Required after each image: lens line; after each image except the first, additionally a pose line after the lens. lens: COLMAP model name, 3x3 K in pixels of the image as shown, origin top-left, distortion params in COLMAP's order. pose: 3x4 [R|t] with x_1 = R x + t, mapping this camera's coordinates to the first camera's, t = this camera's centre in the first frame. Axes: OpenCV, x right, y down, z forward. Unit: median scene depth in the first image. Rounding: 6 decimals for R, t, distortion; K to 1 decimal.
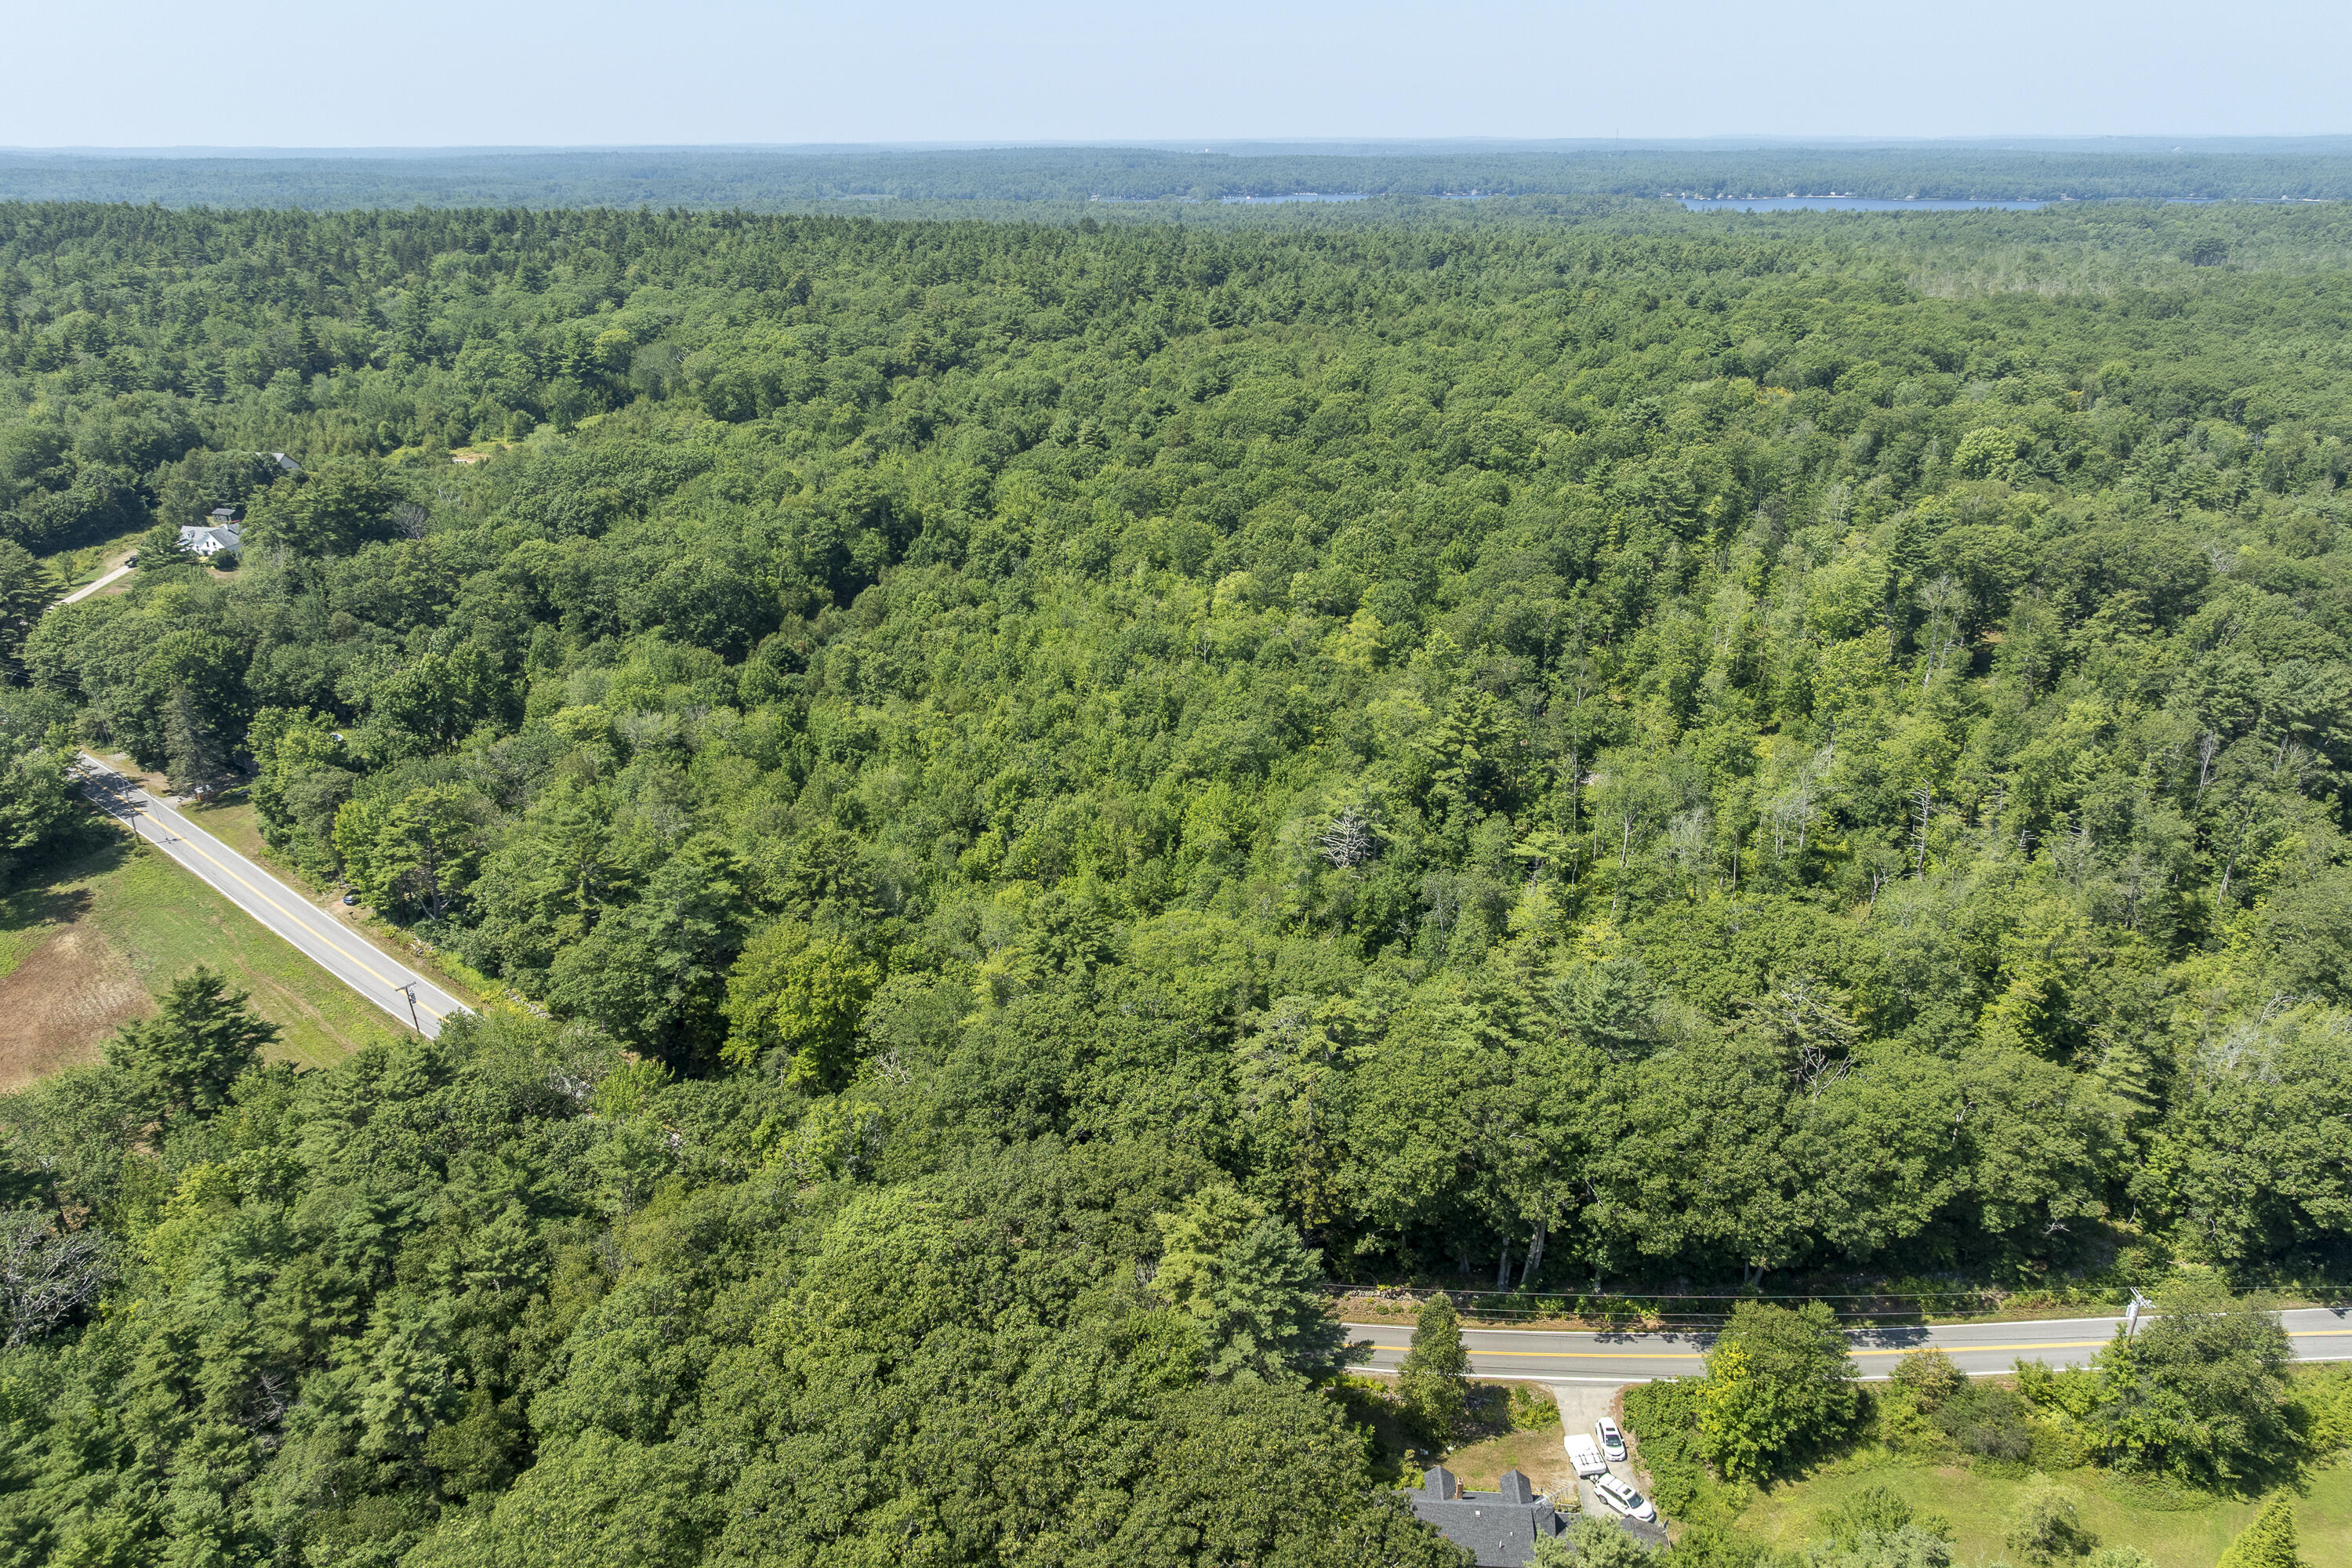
lens RADIAL K [[1662.0, 0, 1208.8], [0, 1662.0, 790.9], [0, 0, 1]] dist [-0.007167, 0.000952]
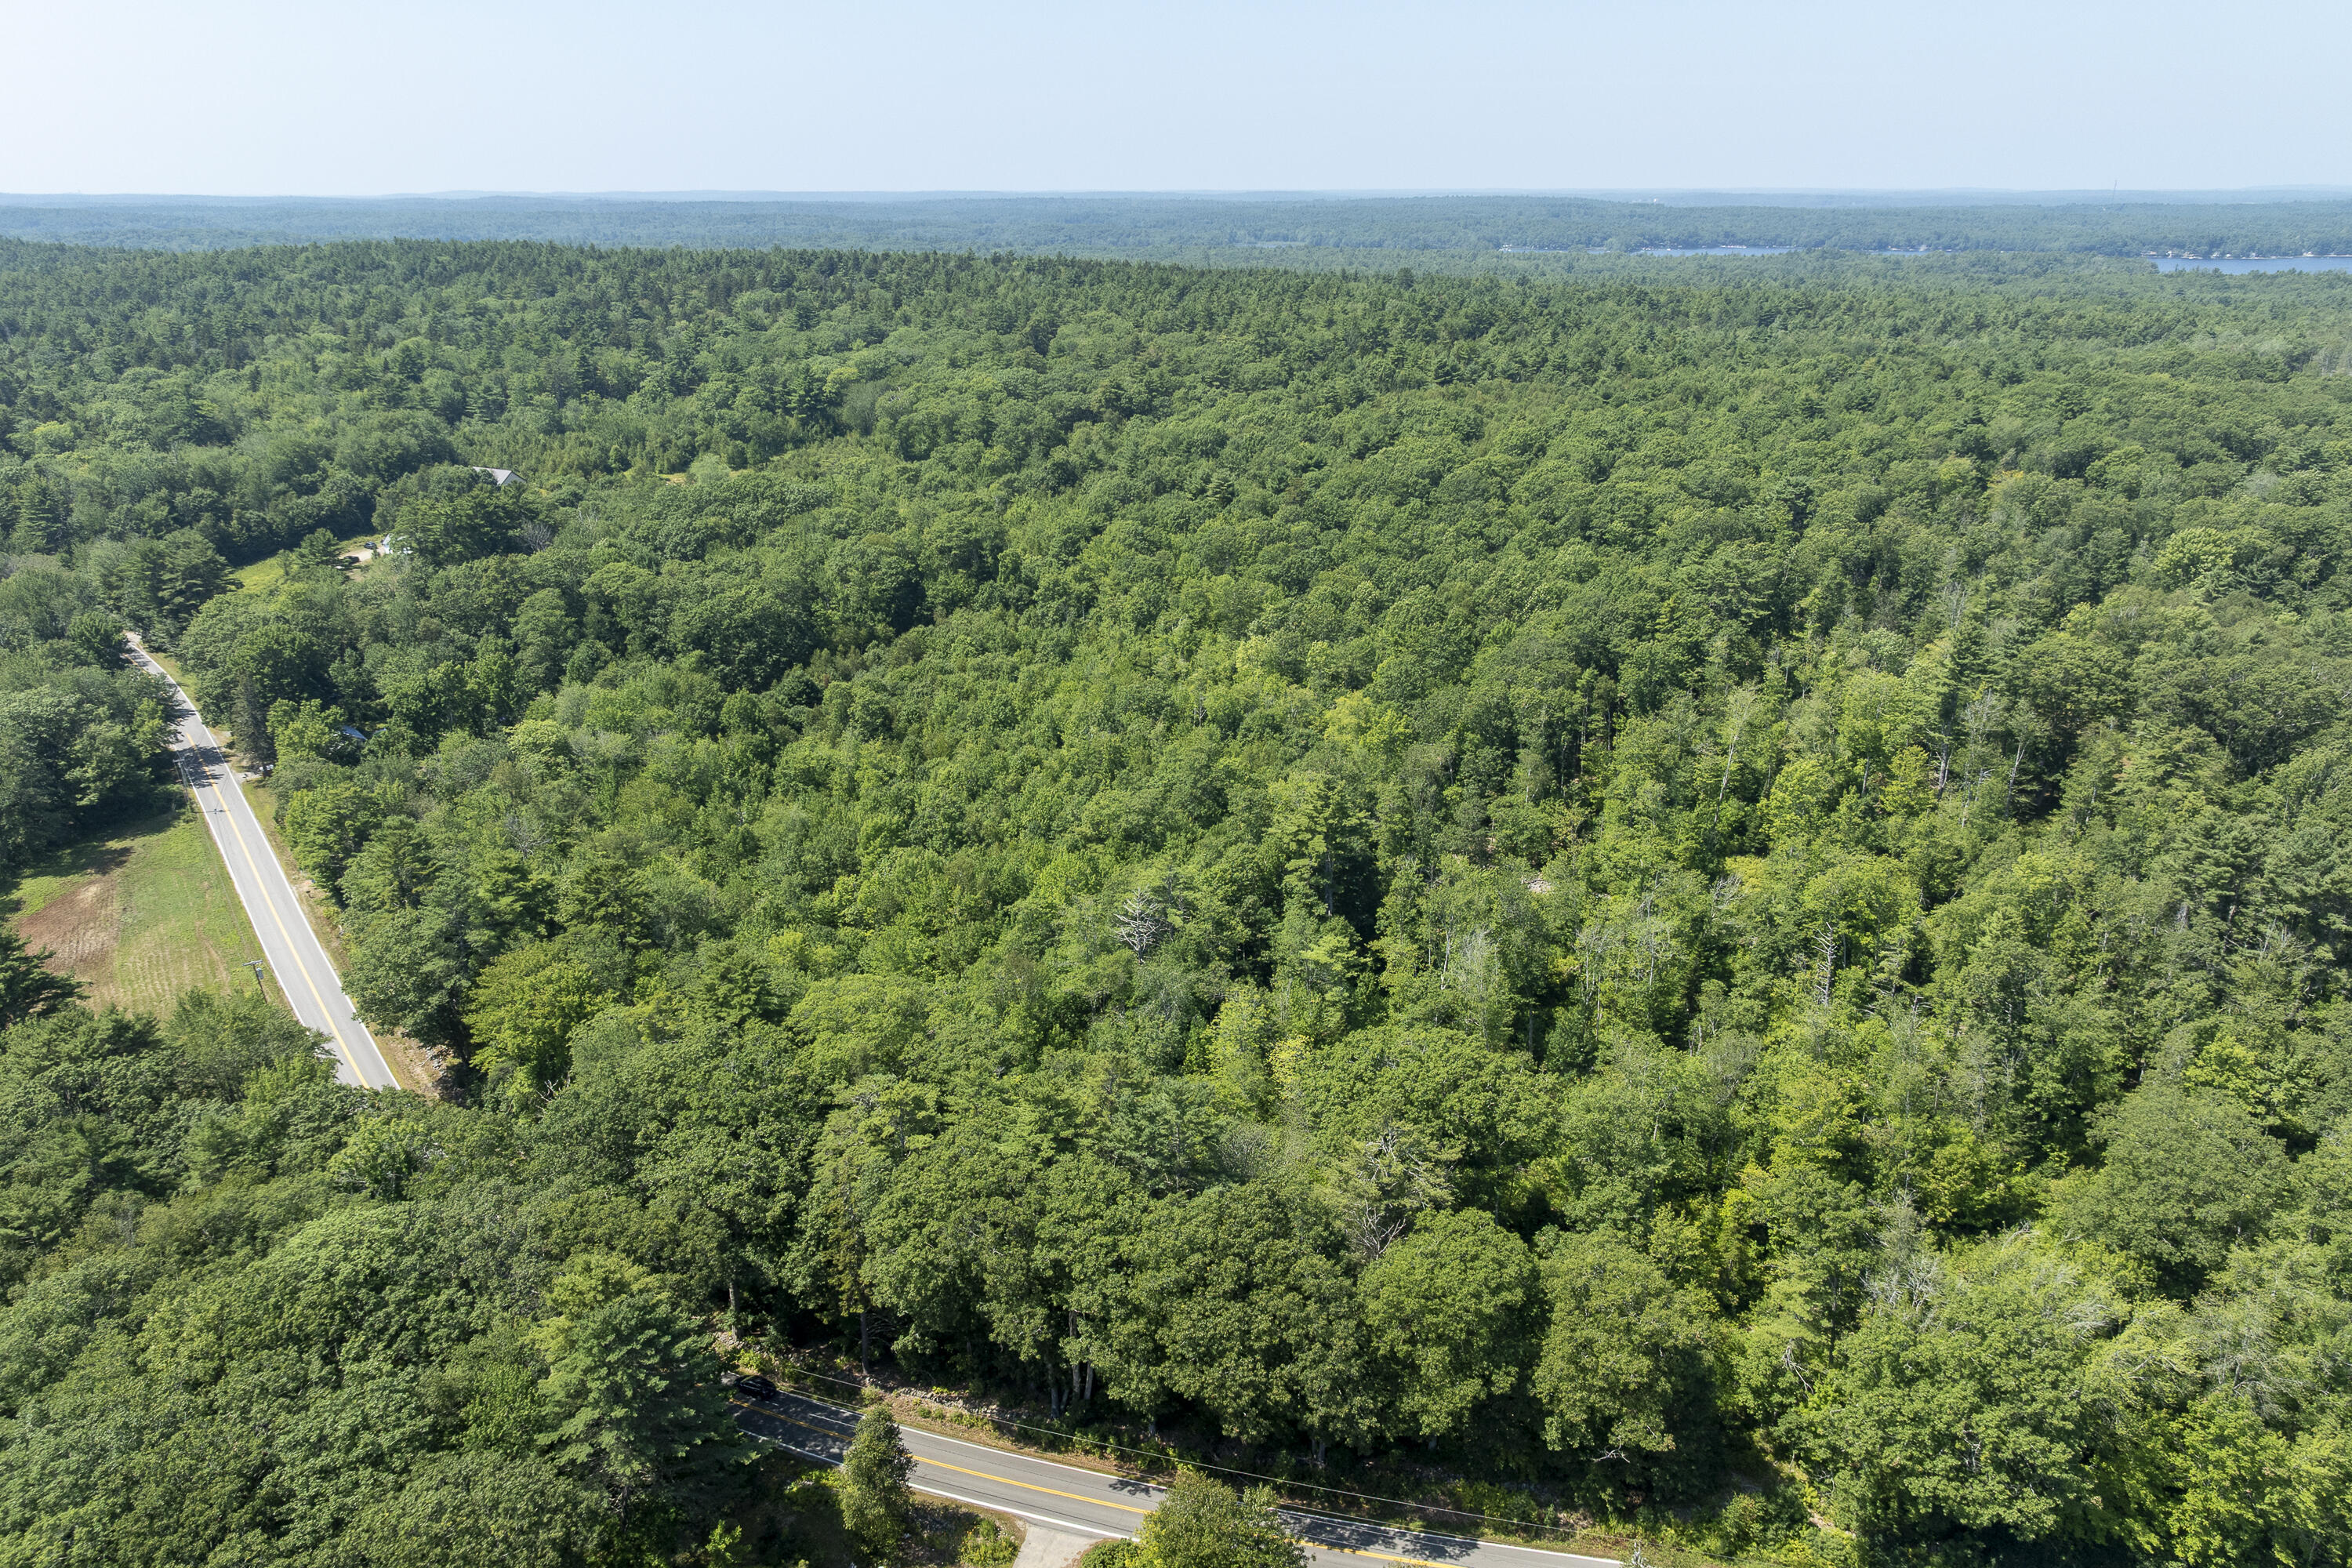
lens RADIAL K [[1677.1, 0, 1187.9], [0, 1677.1, 843.7], [0, 0, 1]] dist [-0.006218, 0.006168]
pose [[0.967354, 0.095999, -0.234545, 0.192221], [-0.096174, 0.995307, 0.010718, -0.016421], [0.234473, 0.012189, 0.972046, 0.040874]]
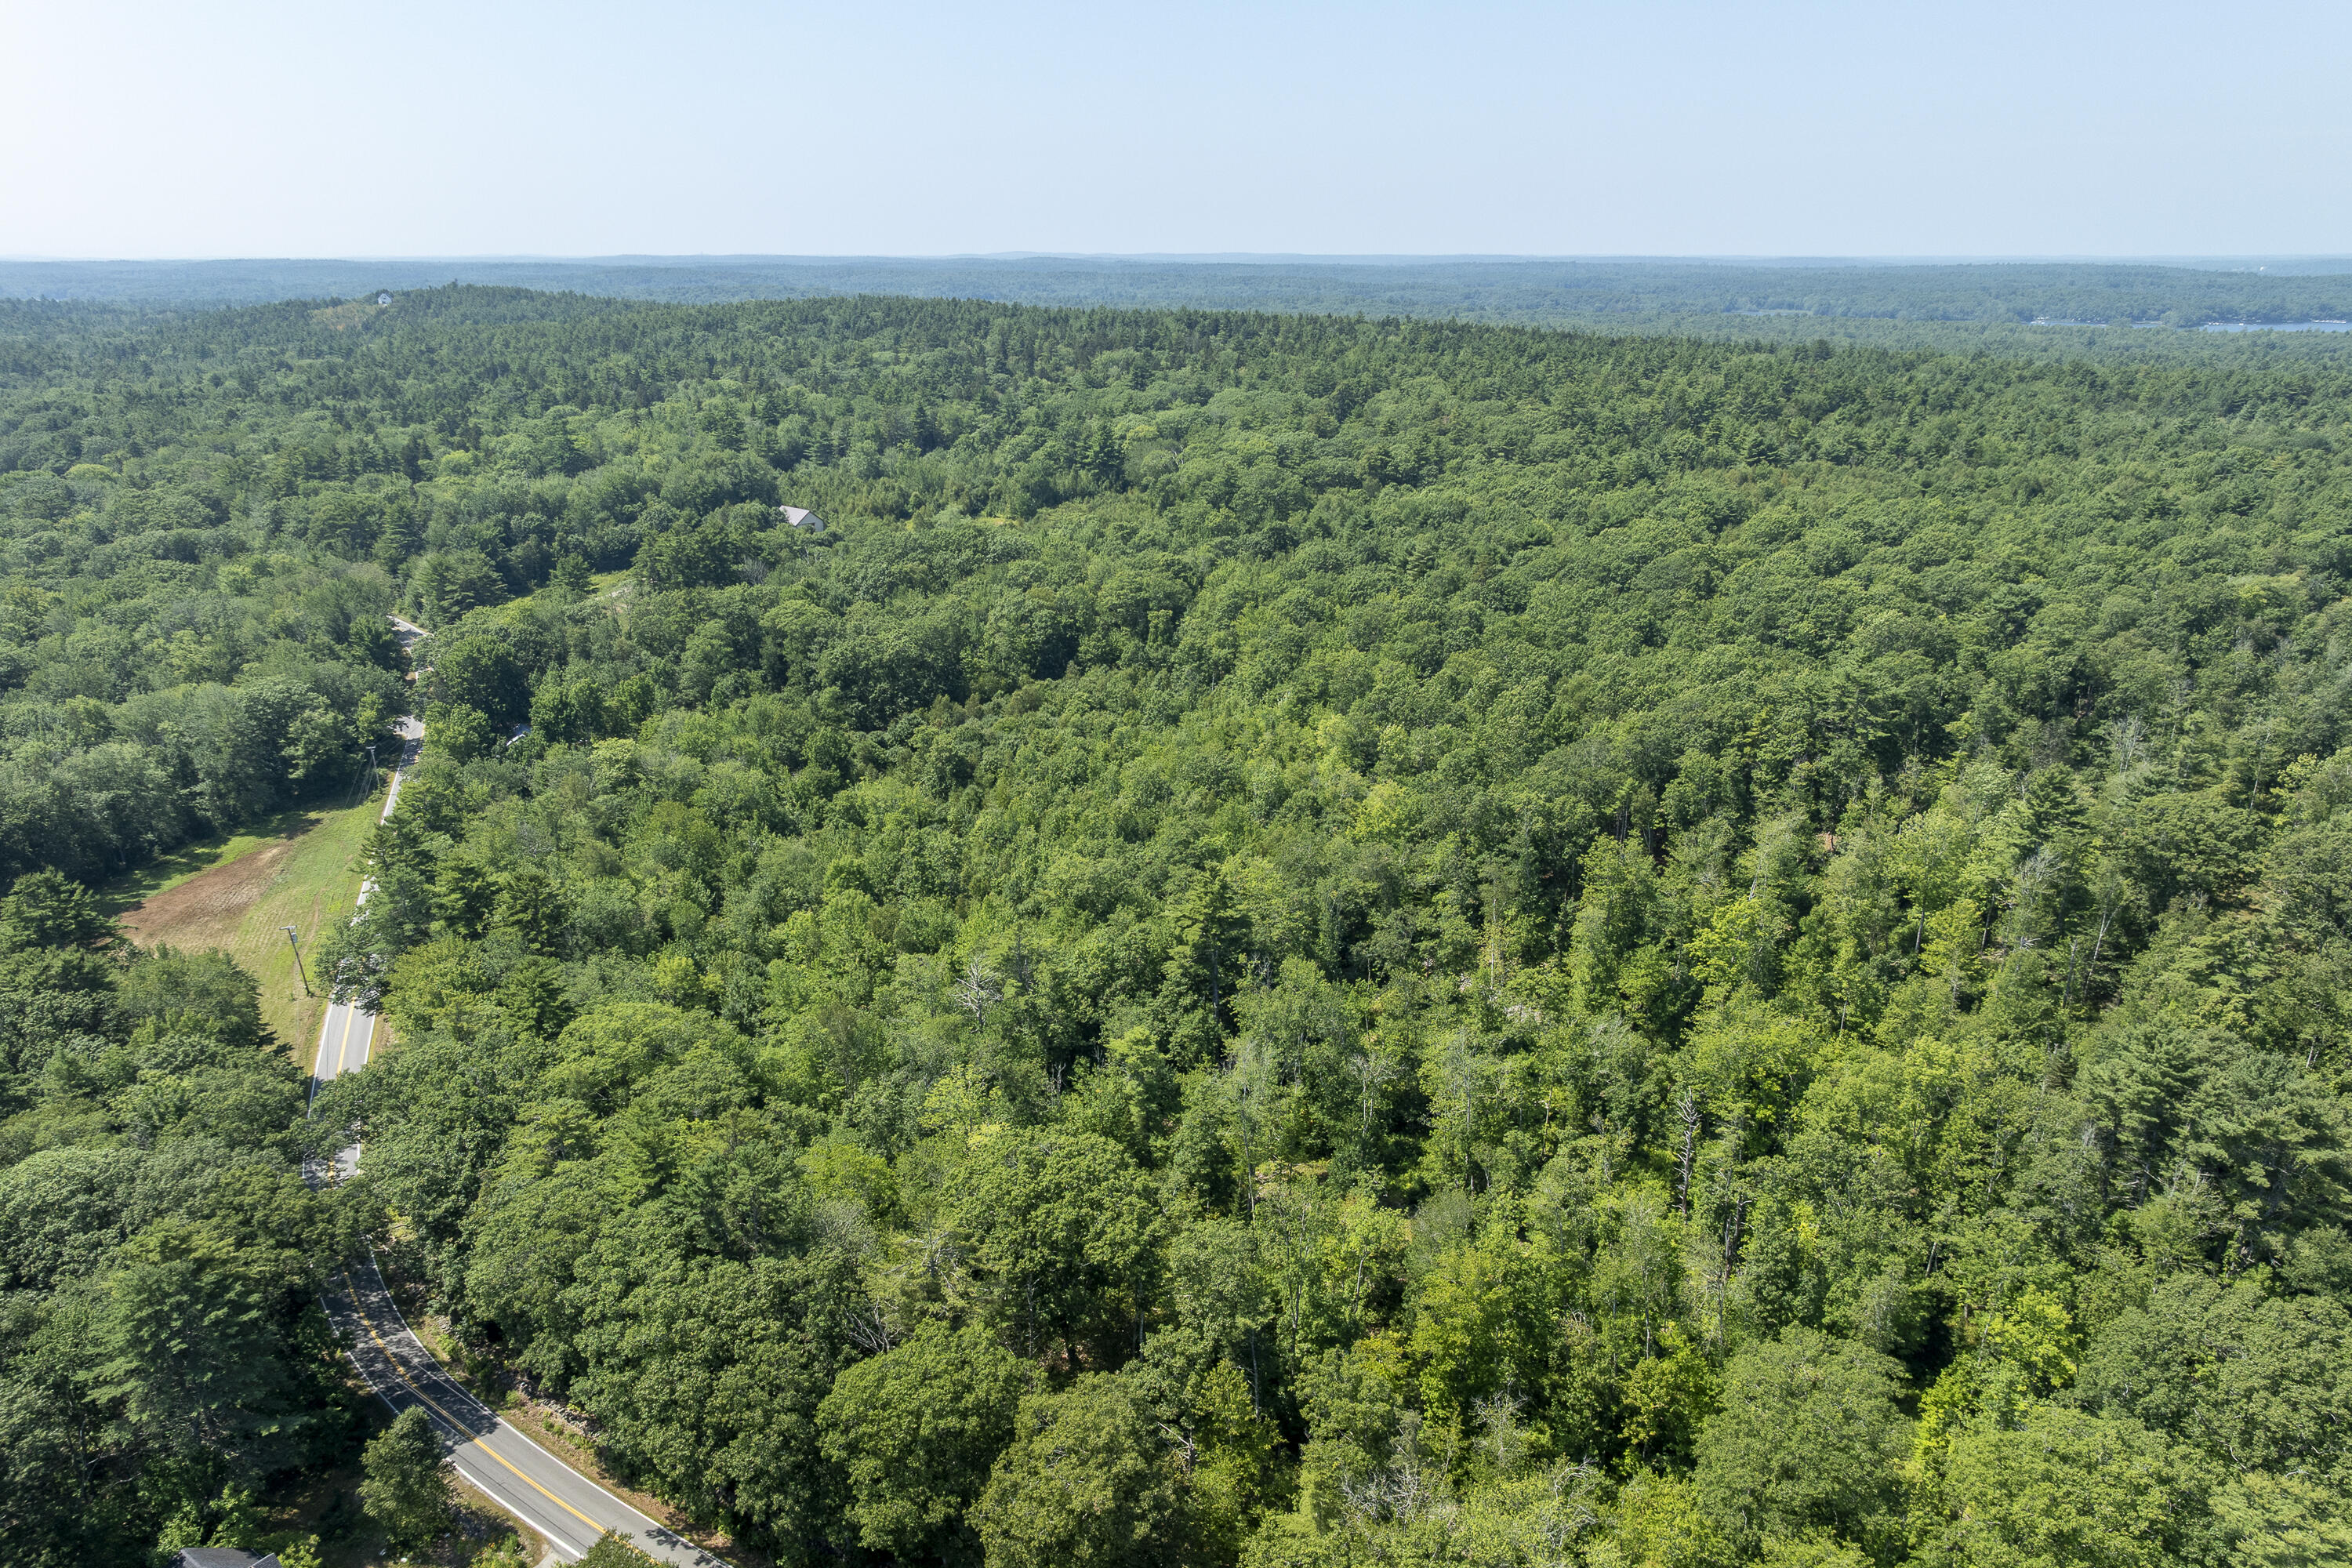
lens RADIAL K [[1658.6, 0, 1164.9], [0, 1658.6, 899.4], [0, 0, 1]] dist [-0.005159, 0.004208]
pose [[0.848956, 0.198475, -0.489777, 0.363848], [-0.198894, 0.978649, 0.051831, -0.052587], [0.489607, 0.053412, 0.870306, 0.129042]]
